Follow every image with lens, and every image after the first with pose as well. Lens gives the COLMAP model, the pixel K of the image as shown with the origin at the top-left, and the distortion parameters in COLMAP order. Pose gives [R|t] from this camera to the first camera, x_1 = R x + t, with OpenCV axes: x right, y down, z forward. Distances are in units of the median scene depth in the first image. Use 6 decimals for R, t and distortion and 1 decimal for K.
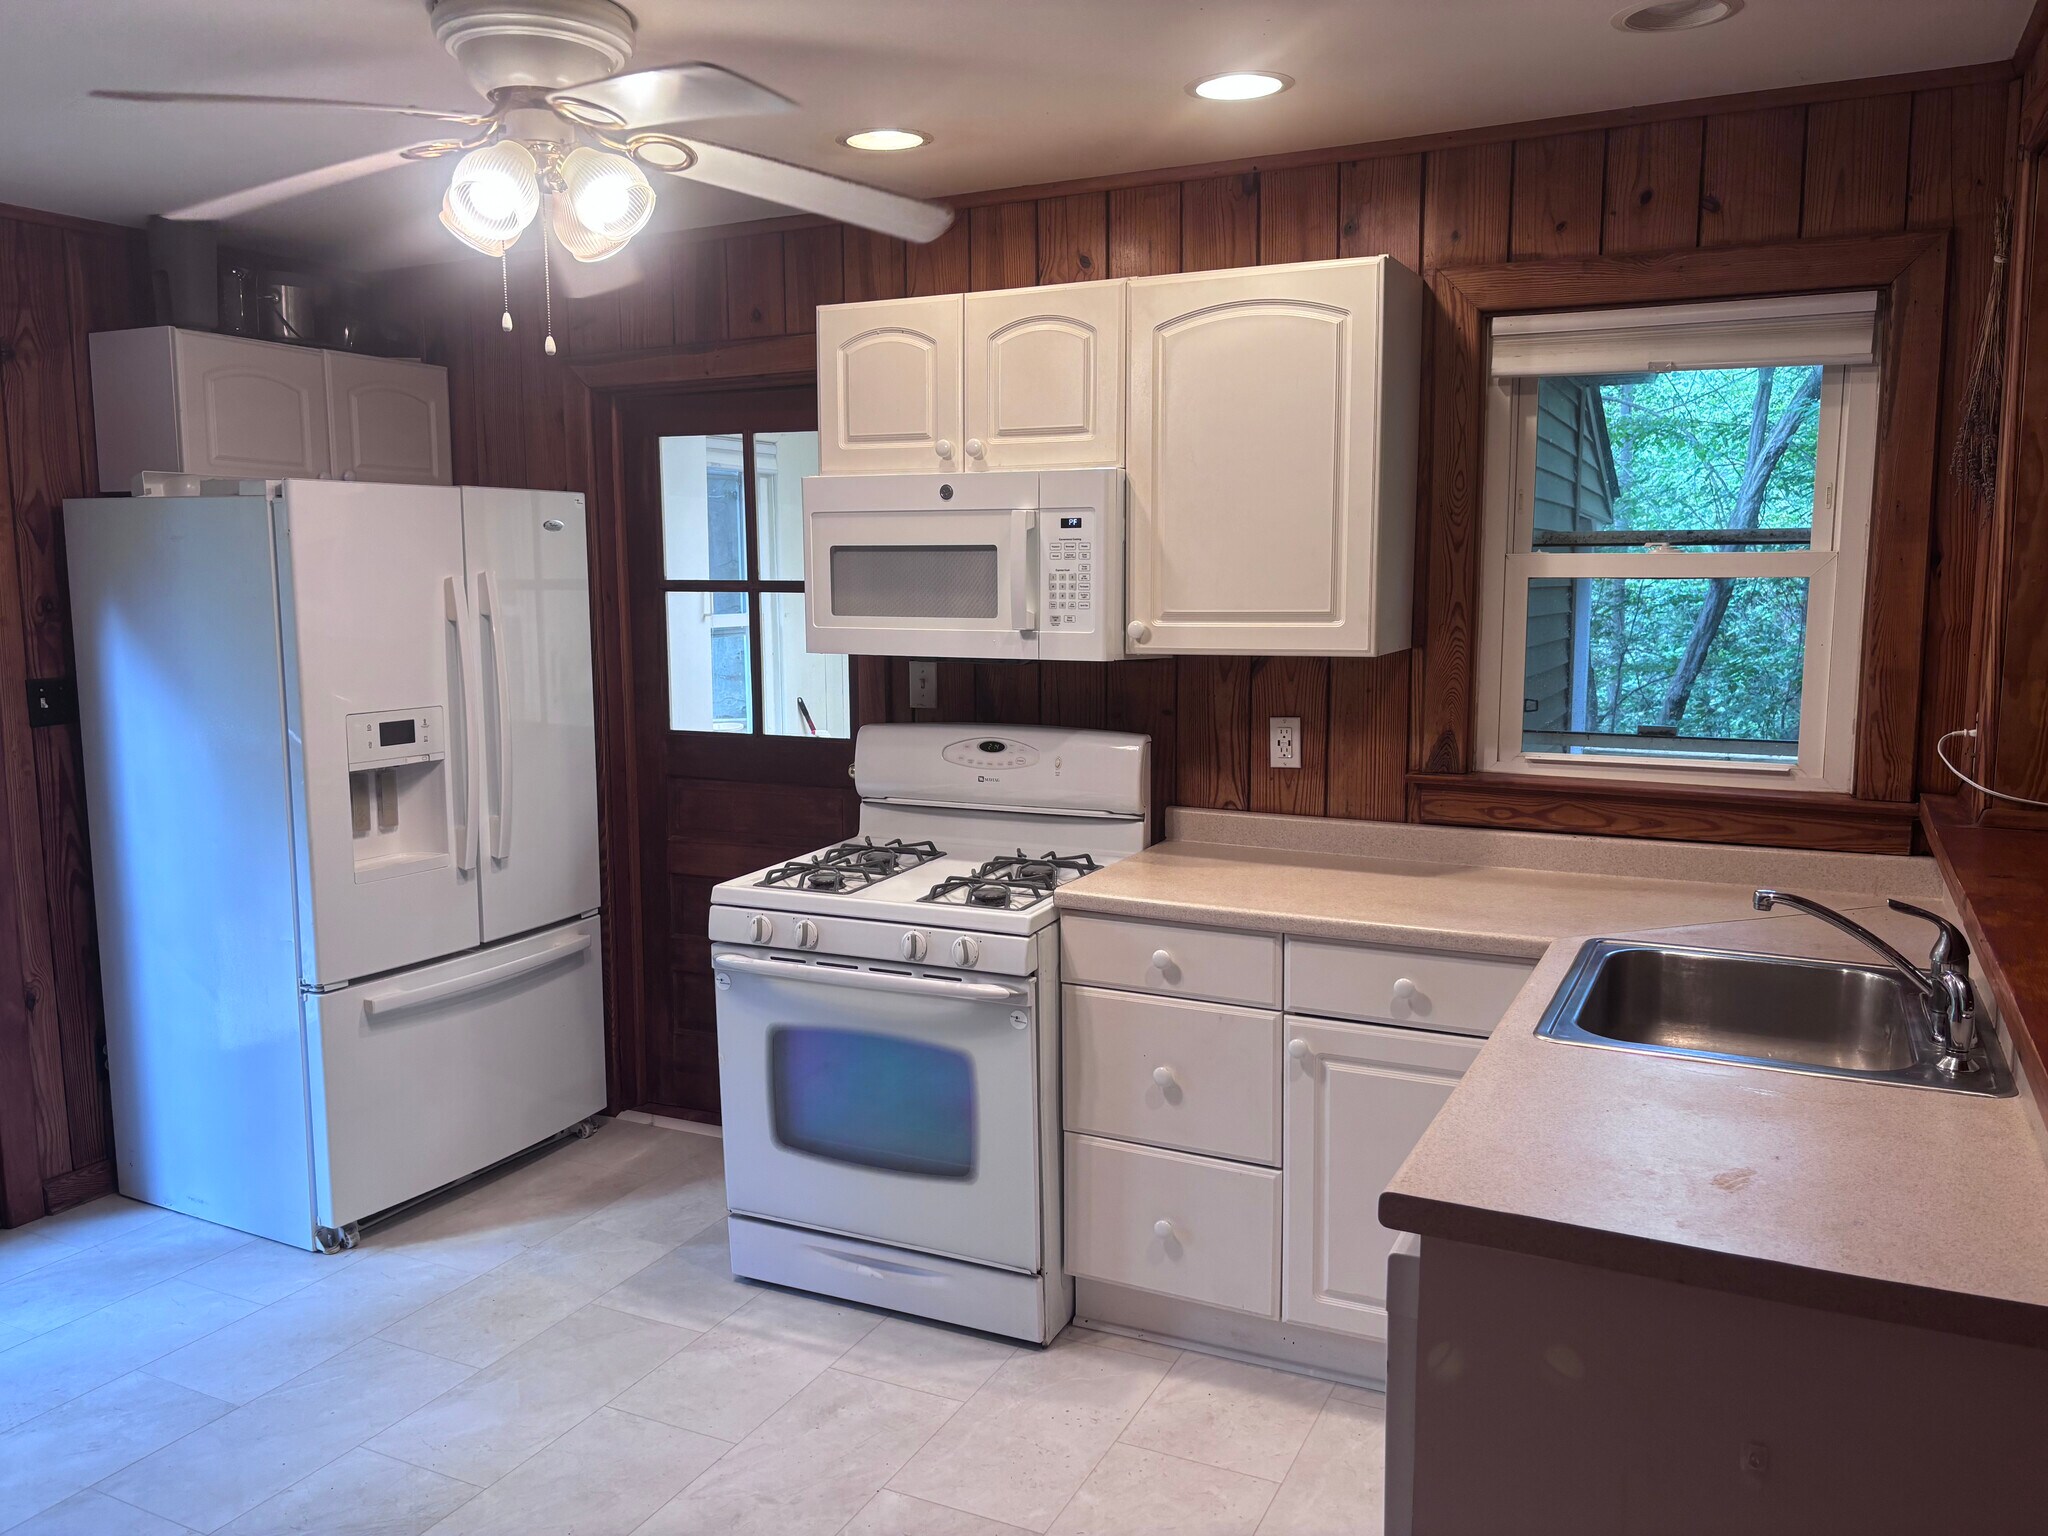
lens RADIAL K [[1545.8, 0, 1024.1], [0, 1545.8, 775.0], [0, 0, 1]] dist [0.136700, -0.267939]
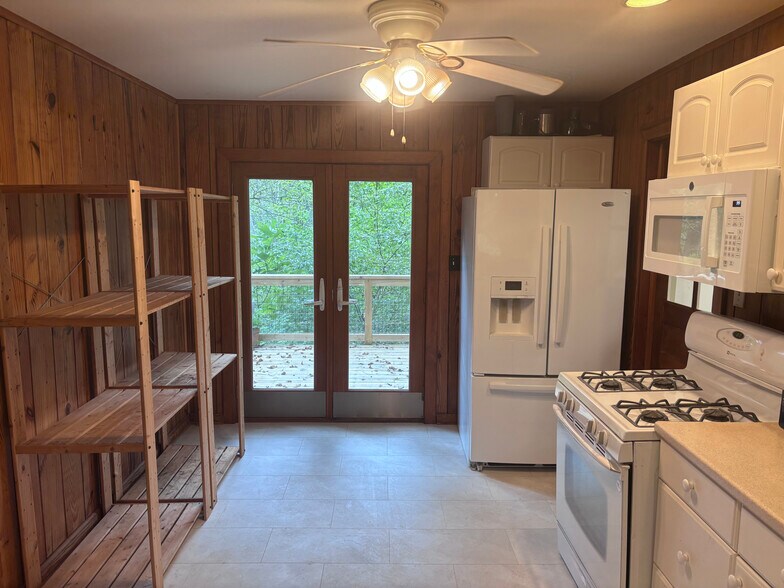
lens RADIAL K [[594.8, 0, 392.0], [0, 594.8, 294.0], [0, 0, 1]] dist [0.069458, -0.082338]
pose [[0.454237, 0.131058, -0.881188, 0.404186], [-0.127618, 0.988491, 0.081232, -0.072117], [0.881693, 0.075556, 0.465735, 0.385706]]
